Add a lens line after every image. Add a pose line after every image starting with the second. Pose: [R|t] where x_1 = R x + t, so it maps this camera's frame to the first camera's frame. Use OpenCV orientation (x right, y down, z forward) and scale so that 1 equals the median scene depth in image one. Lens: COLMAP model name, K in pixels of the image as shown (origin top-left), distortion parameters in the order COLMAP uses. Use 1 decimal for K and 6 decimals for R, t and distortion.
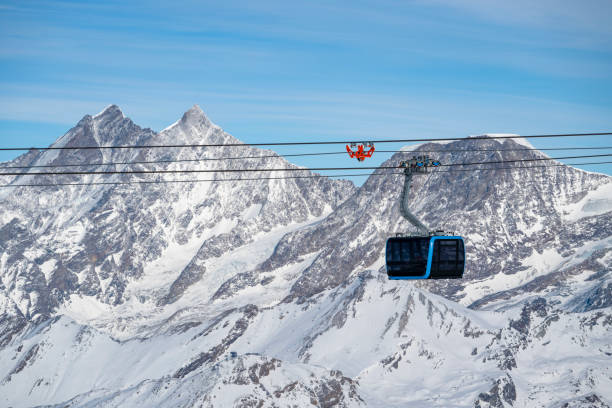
lens RADIAL K [[3181.0, 0, 306.3], [0, 3181.0, 203.4], [0, 0, 1]] dist [0.260564, 0.000000]
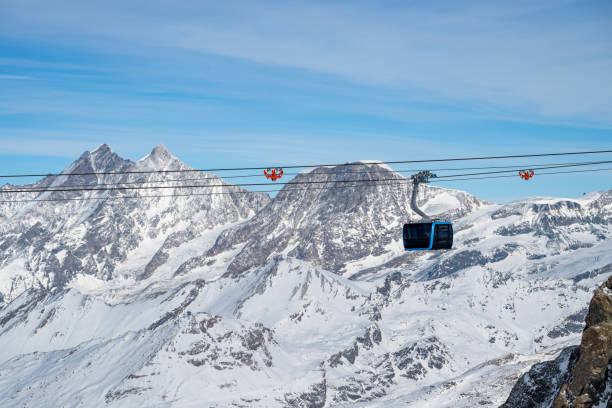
lens RADIAL K [[3181.0, 0, 305.7], [0, 3181.0, 204.0], [0, 0, 1]] dist [0.260564, 0.000000]
pose [[0.999281, -0.012093, 0.035936, -0.021157], [0.012650, 0.999803, -0.015307, 0.020299], [-0.035744, 0.015750, 0.999237, -0.466060]]
